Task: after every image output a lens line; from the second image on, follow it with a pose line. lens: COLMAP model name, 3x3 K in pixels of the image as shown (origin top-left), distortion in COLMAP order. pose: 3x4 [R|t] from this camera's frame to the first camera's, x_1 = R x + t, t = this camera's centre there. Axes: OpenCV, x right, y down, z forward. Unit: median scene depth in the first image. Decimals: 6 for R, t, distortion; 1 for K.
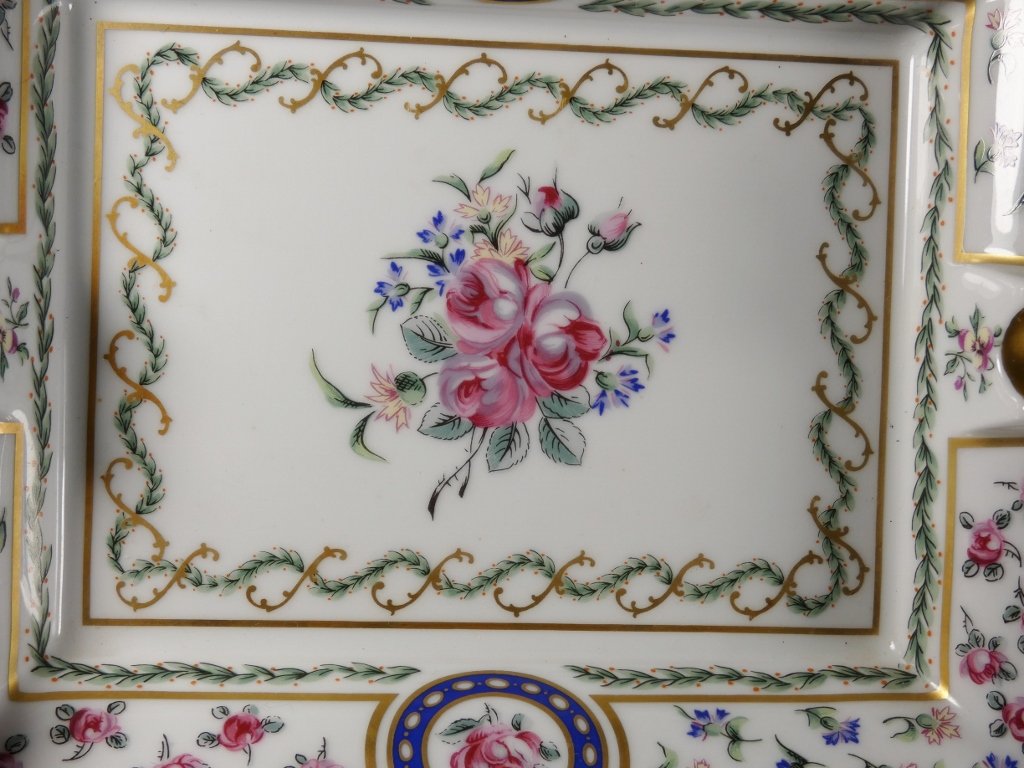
lens RADIAL K [[1764.8, 0, 522.7], [0, 1764.8, 392.0], [0, 0, 1]] dist [0.011397, 0.000000]
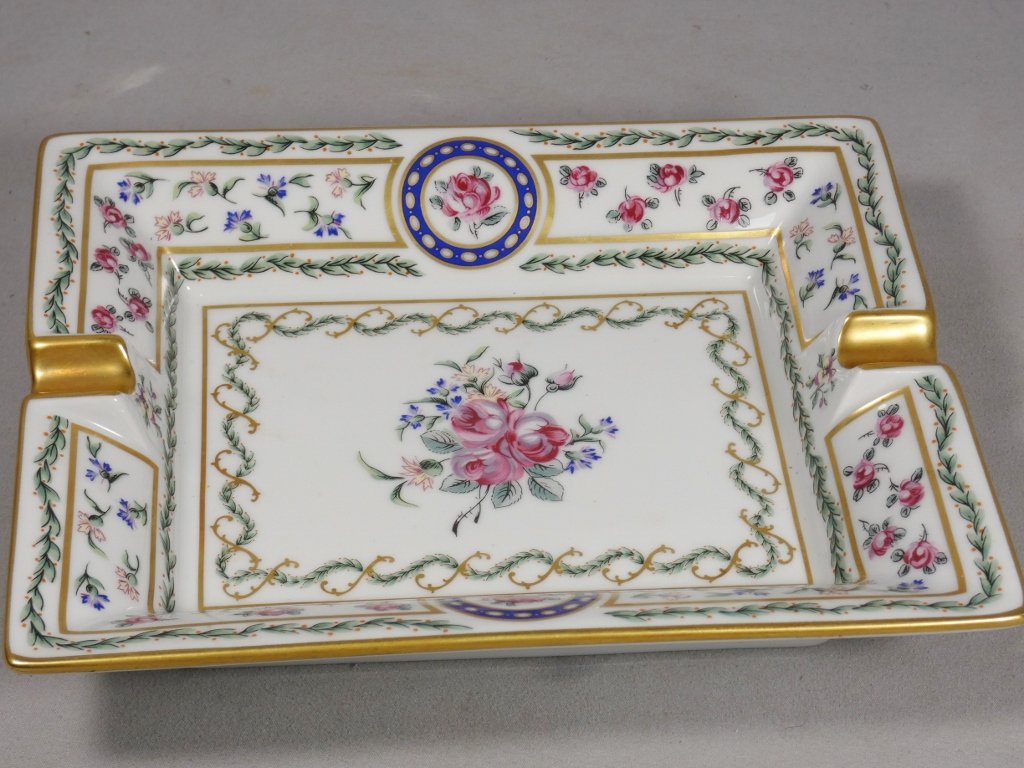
lens RADIAL K [[2452.6, 0, 523.0], [0, 2452.6, 390.7], [0, 0, 1]] dist [0.251837, 0.000000]
pose [[0.990311, -0.135513, 0.030335, -0.042684], [0.113550, 0.664462, -0.738645, 1.381589], [0.079939, 0.734933, 0.673411, -0.329294]]
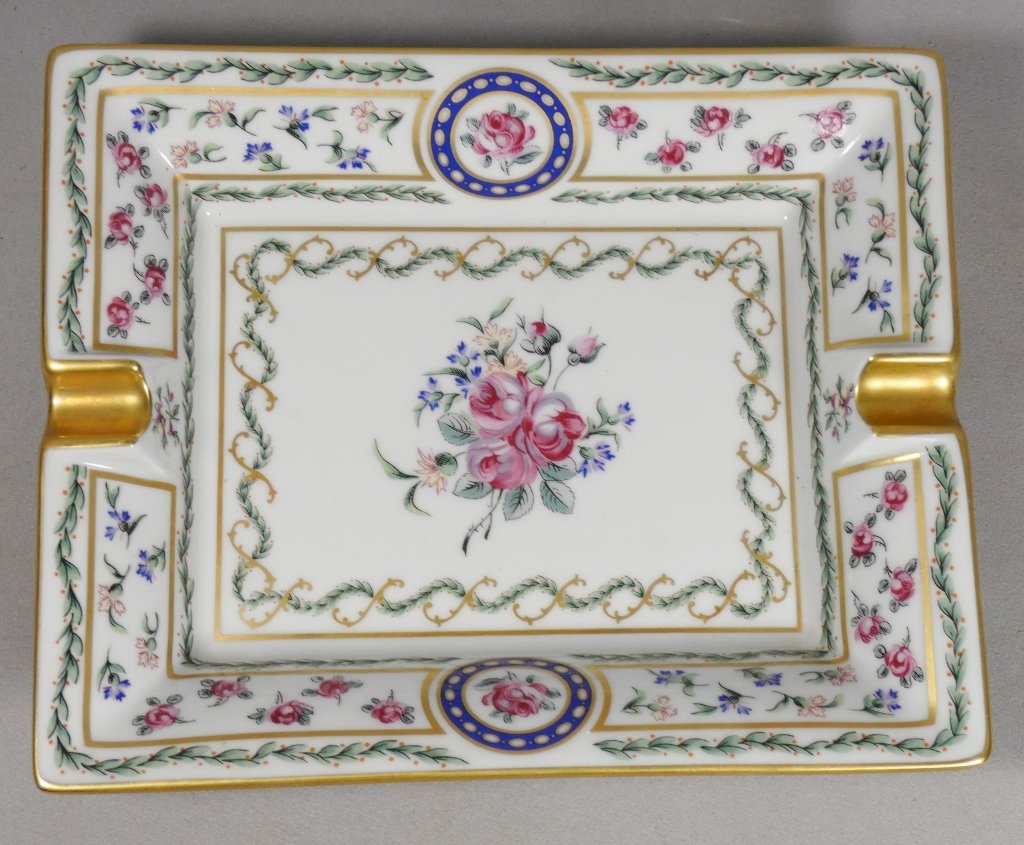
lens RADIAL K [[2596.1, 0, 612.2], [0, 2596.1, 355.5], [0, 0, 1]] dist [0.182974, 0.000000]
pose [[0.997802, -0.064919, -0.013325, 0.100990], [0.058161, 0.954182, -0.293520, 0.528711], [0.031770, 0.292100, 0.955860, -0.992289]]
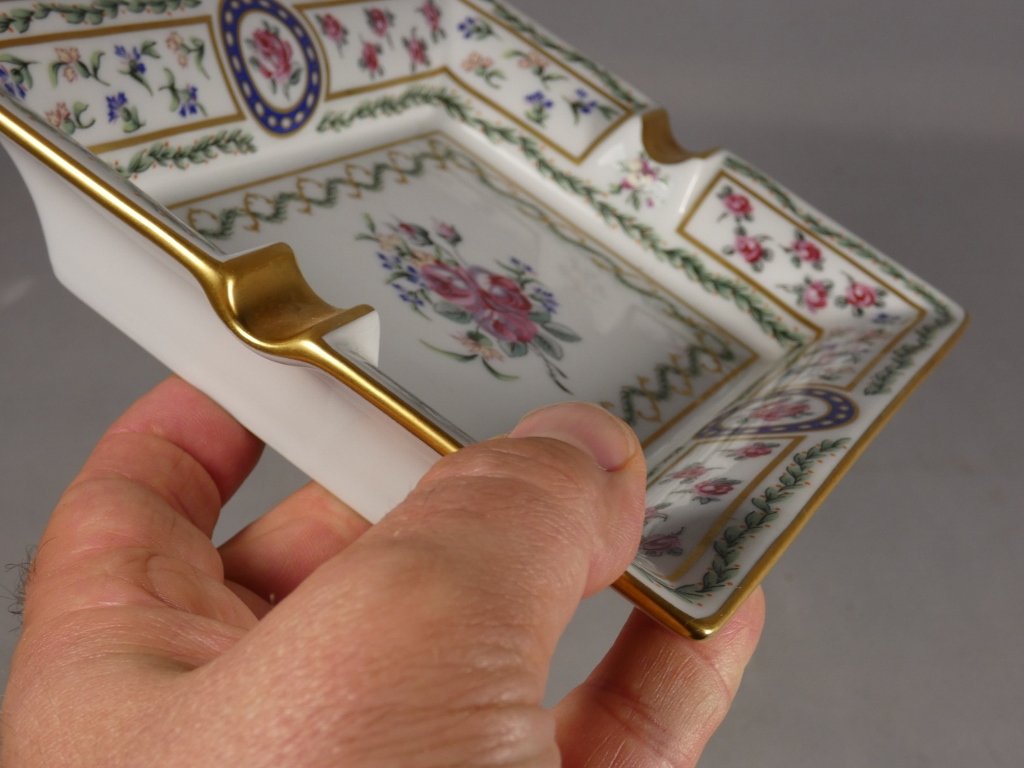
lens RADIAL K [[1764.8, 0, 521.4], [0, 1764.8, 388.2], [0, 0, 1]] dist [0.011397, 0.000000]
pose [[0.438373, -0.362455, 0.822469, -1.069659], [0.814829, 0.546461, -0.193479, 0.277231], [-0.379320, 0.754988, 0.534893, 0.360447]]
